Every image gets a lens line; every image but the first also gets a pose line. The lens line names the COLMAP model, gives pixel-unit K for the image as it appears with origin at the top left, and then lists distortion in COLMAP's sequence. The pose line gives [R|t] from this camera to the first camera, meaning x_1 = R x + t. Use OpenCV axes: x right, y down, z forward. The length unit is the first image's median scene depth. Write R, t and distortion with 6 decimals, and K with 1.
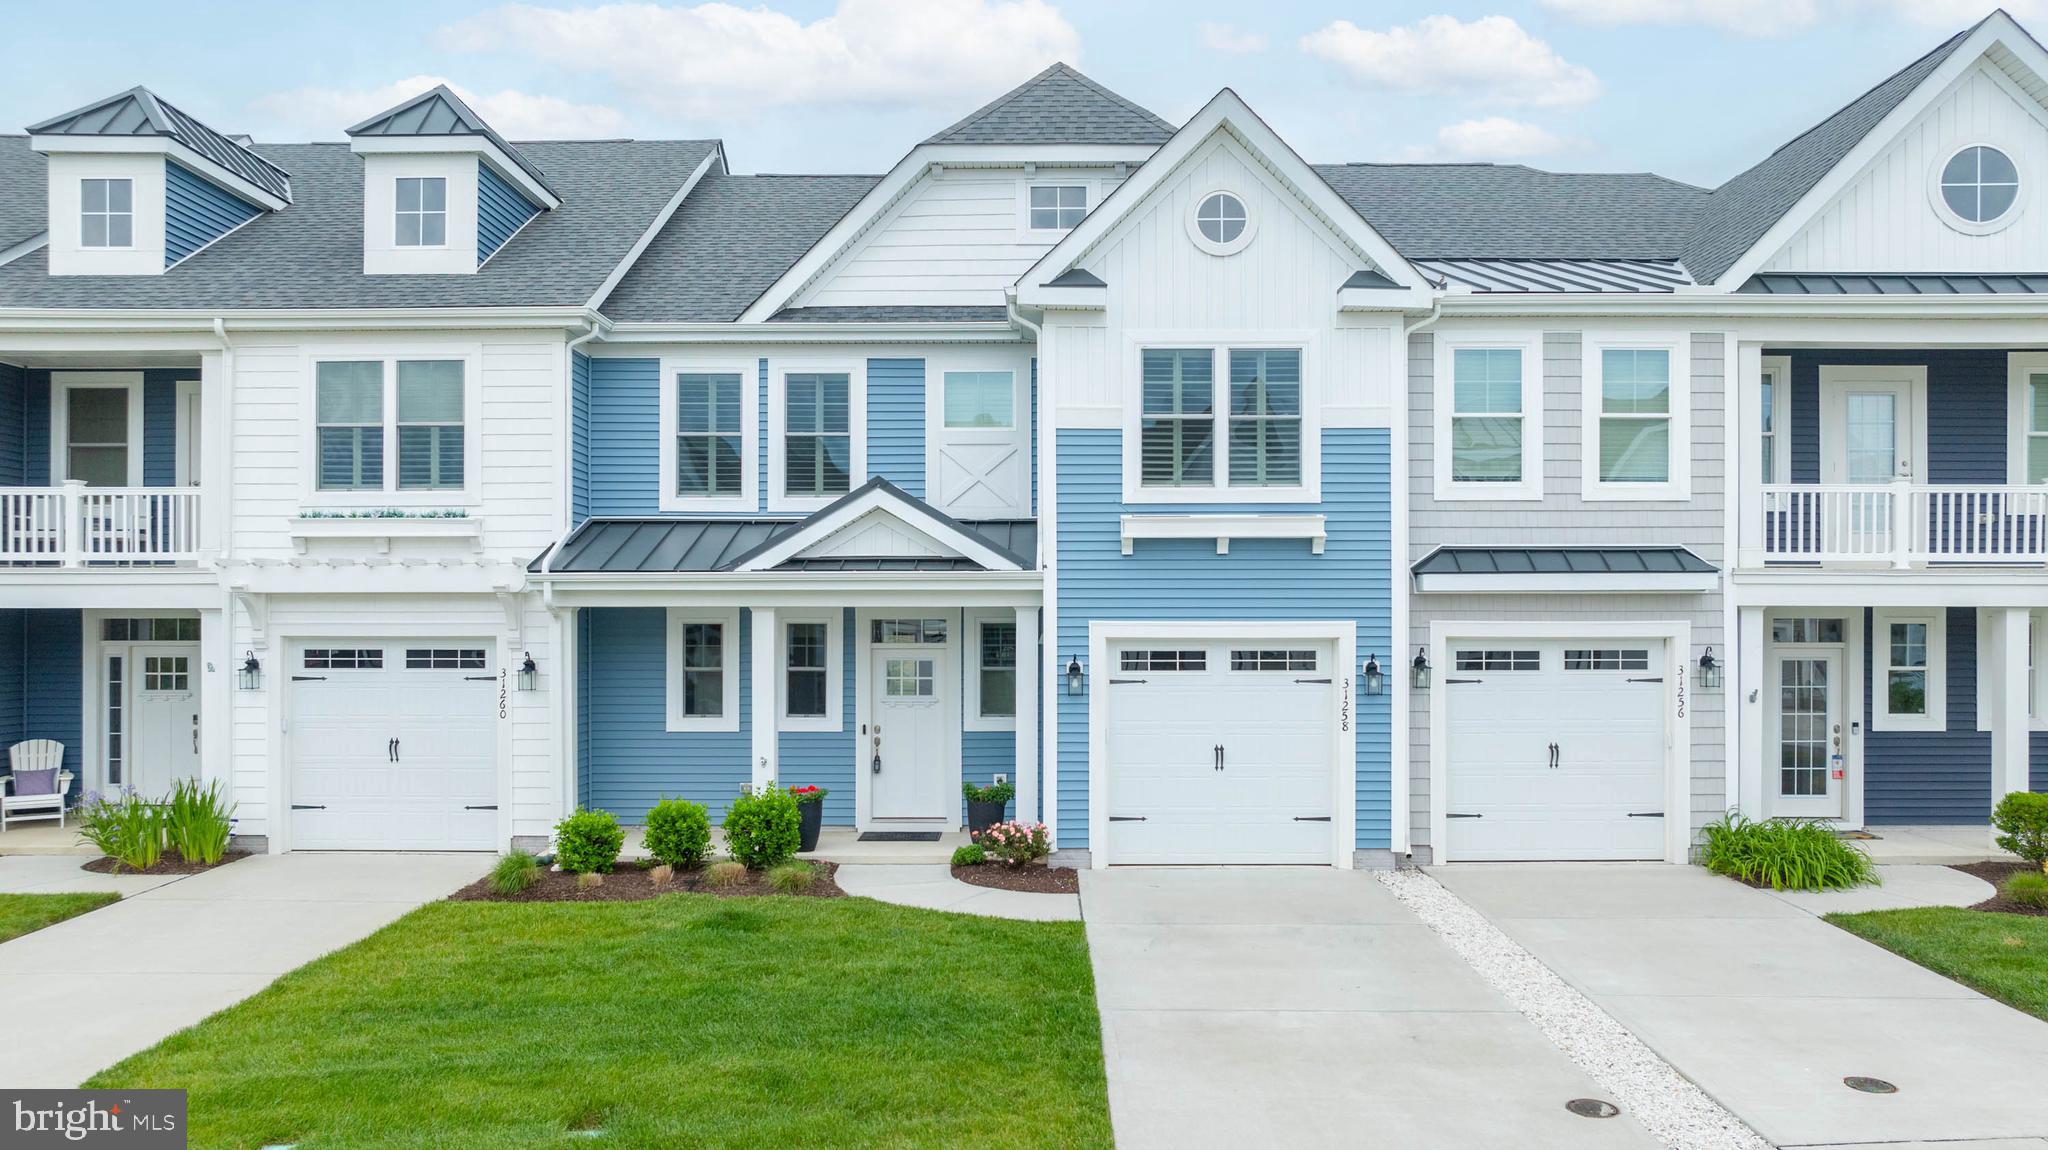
lens RADIAL K [[1479.5, 0, 1028.1], [0, 1479.5, 622.9], [0, 0, 1]] dist [-0.017848, 0.000575]
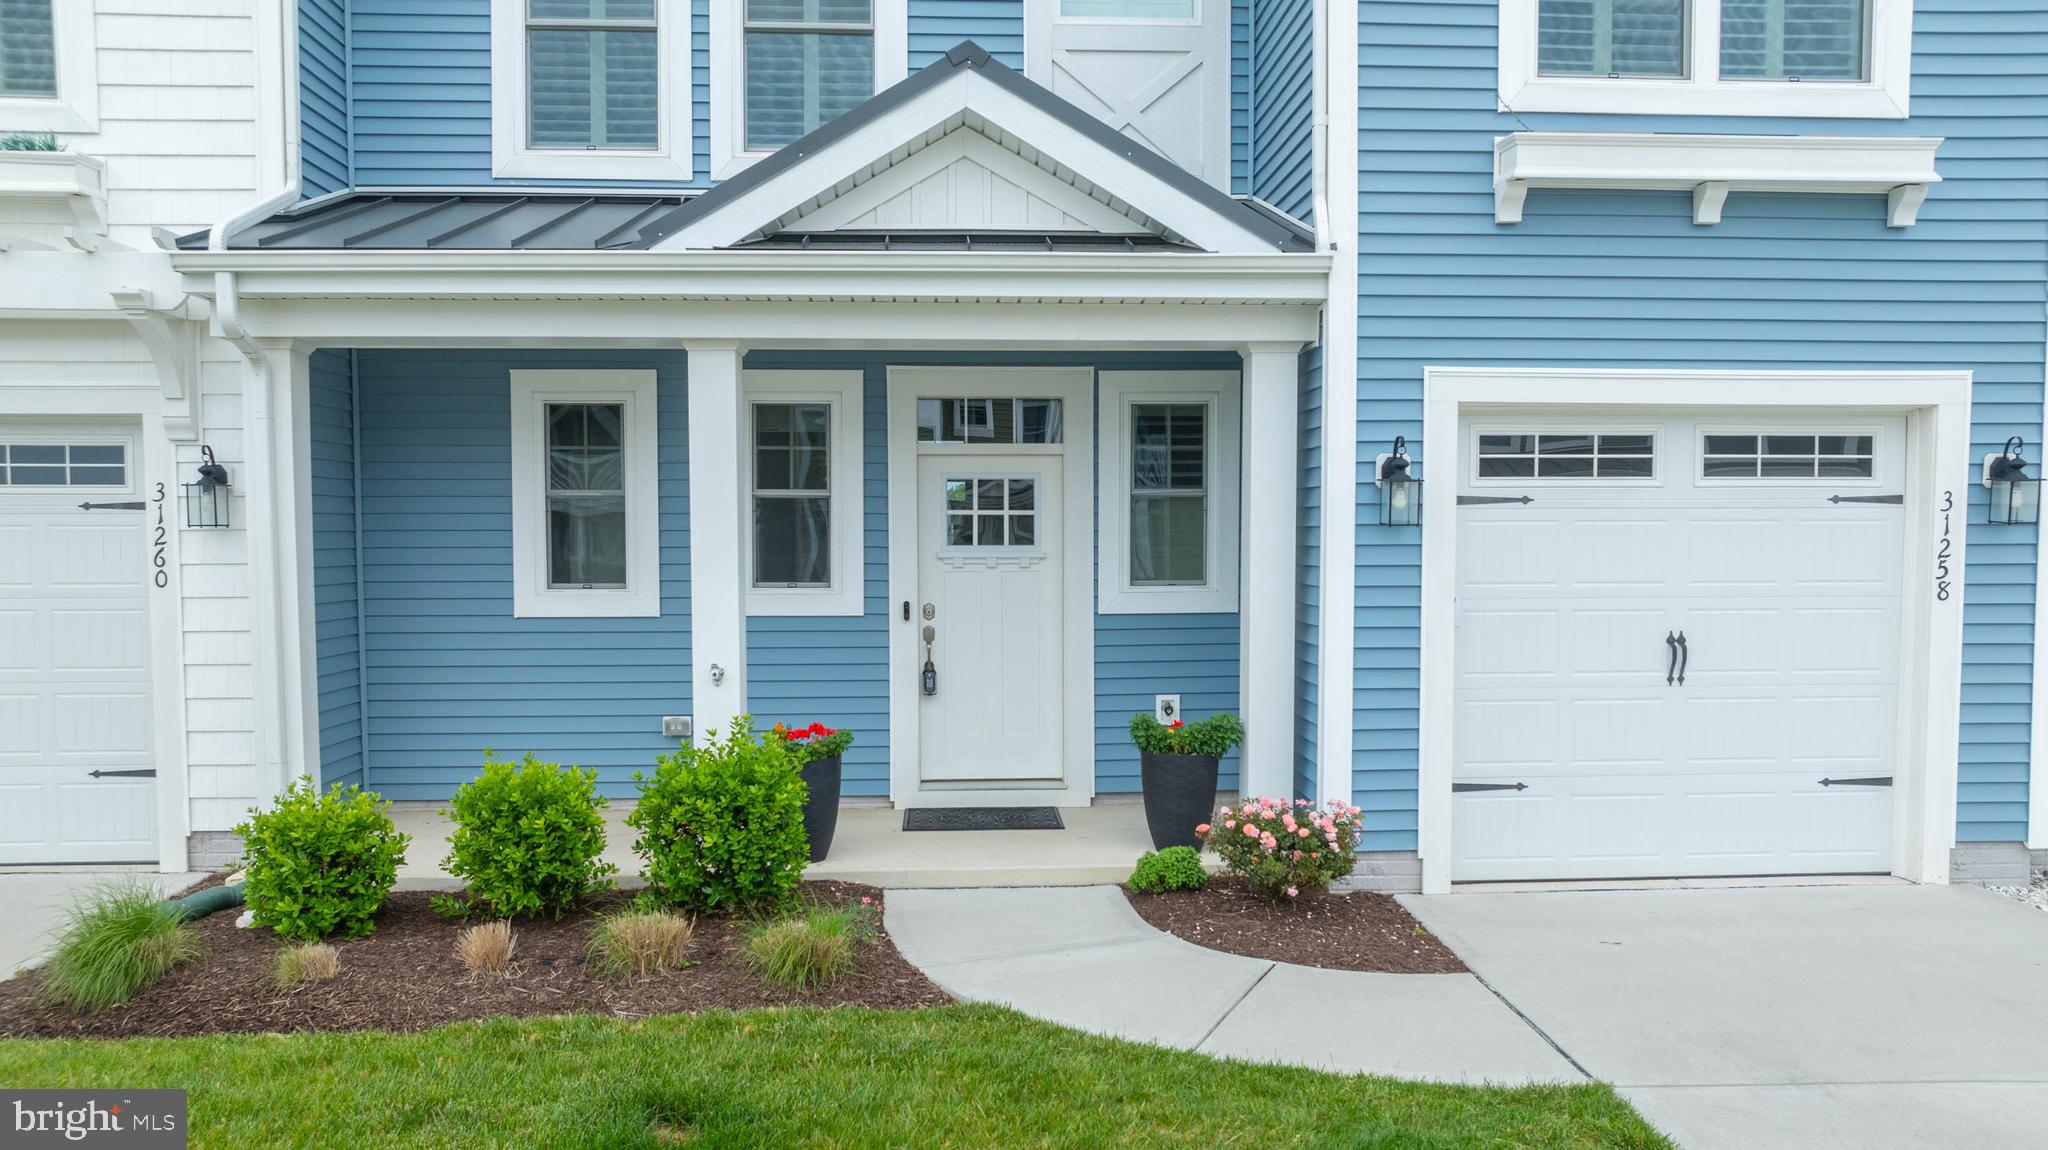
lens RADIAL K [[1512.9, 0, 1033.3], [0, 1512.9, 624.9], [0, 0, 1]] dist [-0.034408, 0.000318]
pose [[0.998130, -0.005621, 0.060869, -0.105641], [0.002003, 0.998236, 0.059345, 0.049101], [-0.061096, -0.059112, 0.996380, 0.506882]]
